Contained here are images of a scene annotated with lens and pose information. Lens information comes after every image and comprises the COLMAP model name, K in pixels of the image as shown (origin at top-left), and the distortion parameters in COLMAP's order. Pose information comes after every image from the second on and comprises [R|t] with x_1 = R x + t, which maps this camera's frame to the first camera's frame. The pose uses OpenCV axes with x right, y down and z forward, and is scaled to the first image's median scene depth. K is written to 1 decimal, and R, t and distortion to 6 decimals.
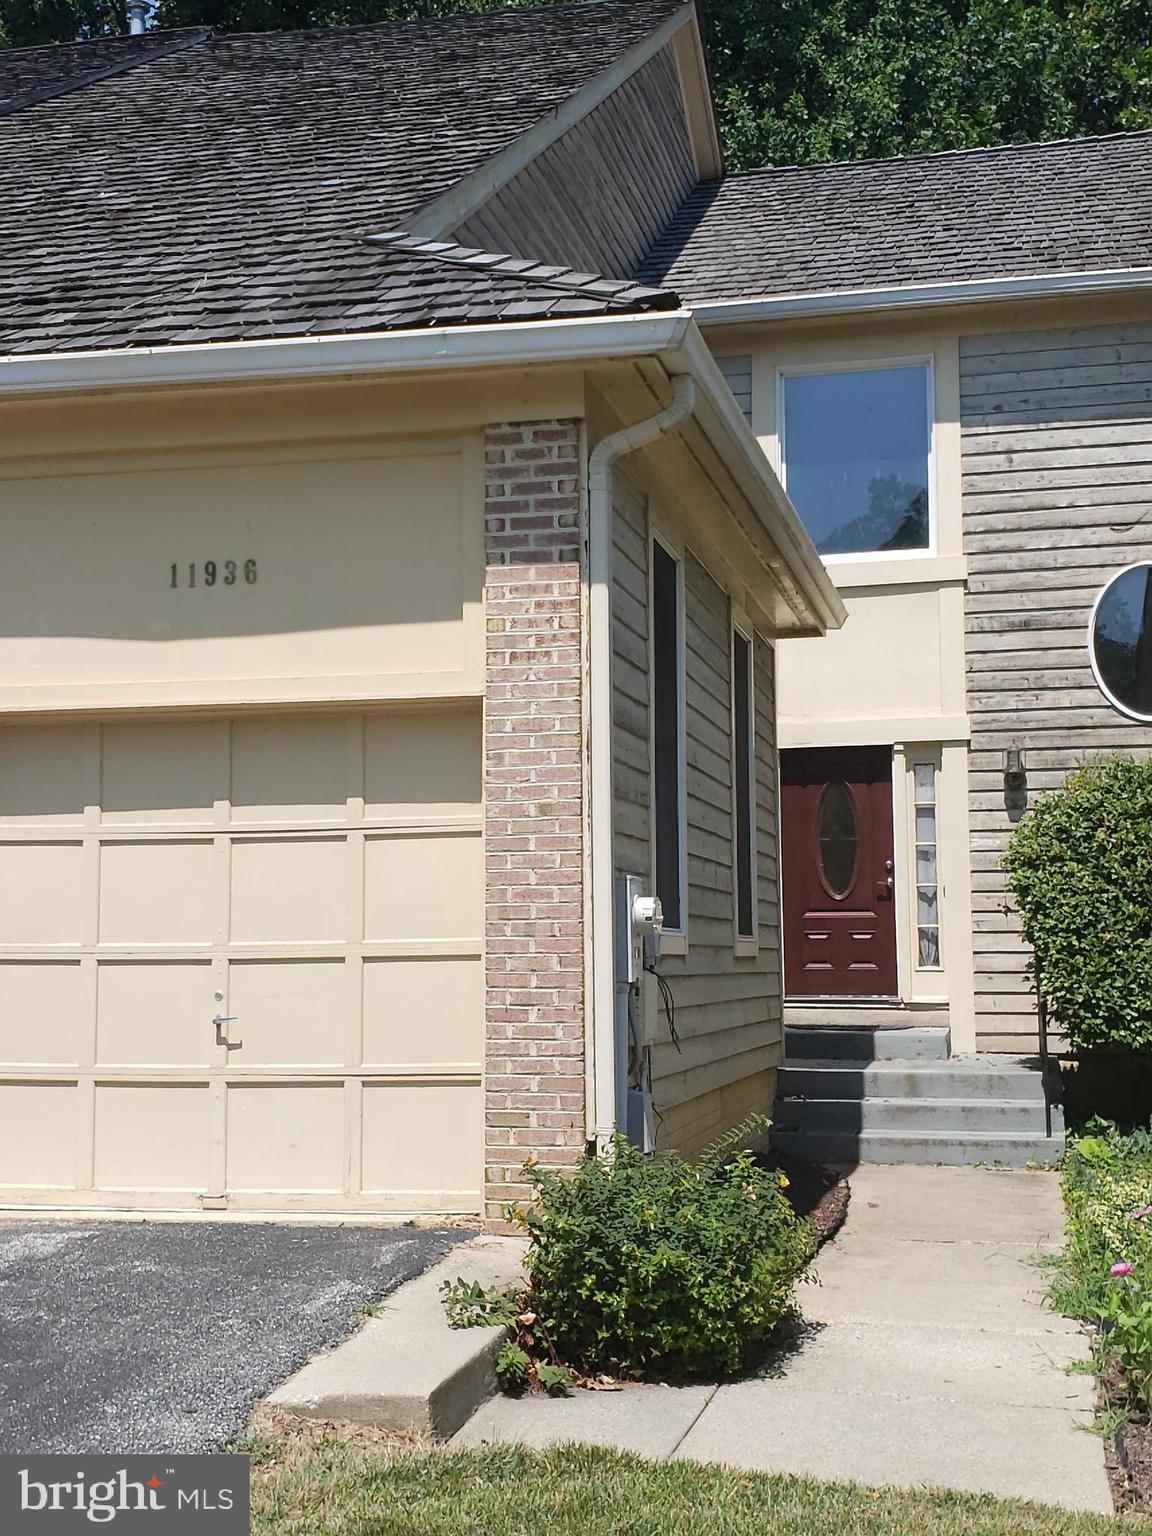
lens RADIAL K [[2069.0, 0, 573.5], [0, 2069.0, 823.3], [0, 0, 1]] dist [0.293412, -0.830049]
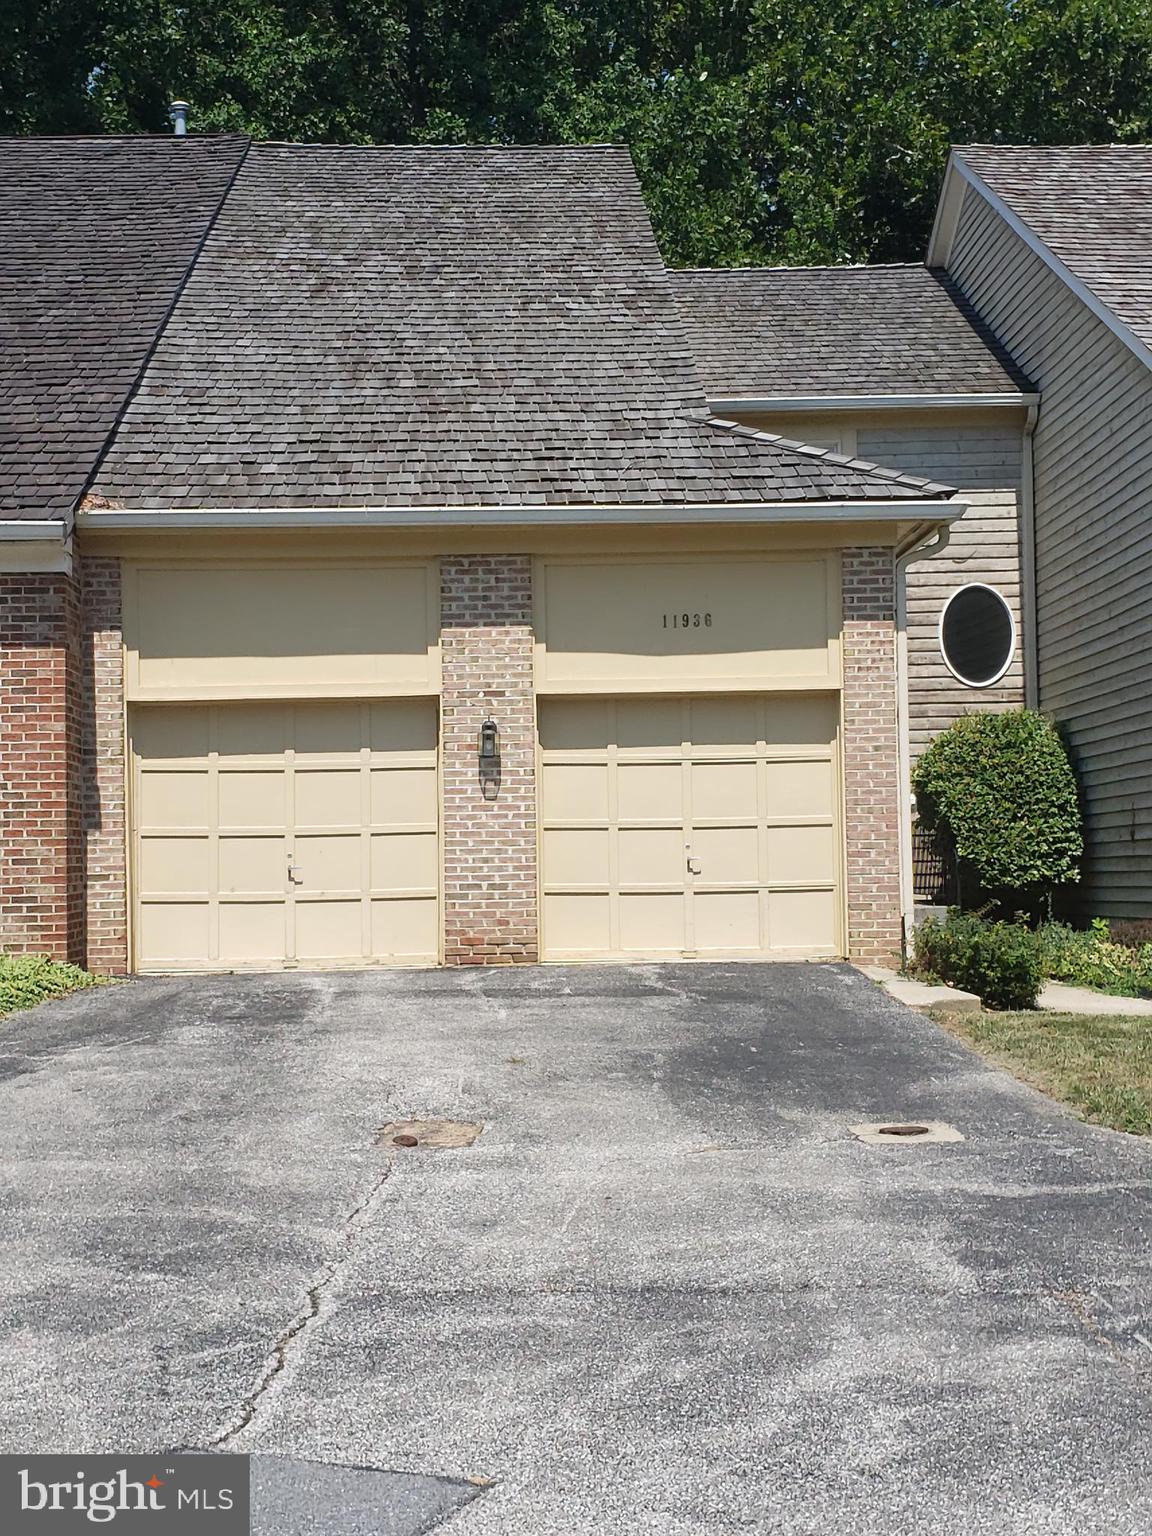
lens RADIAL K [[2069.0, 0, 573.5], [0, 2069.0, 823.3], [0, 0, 1]] dist [0.293412, -0.830049]
pose [[0.967681, -0.003716, 0.252149, -0.768741], [-0.006177, 0.999242, 0.038432, -0.009459], [-0.252101, -0.038748, 0.966925, -0.805740]]
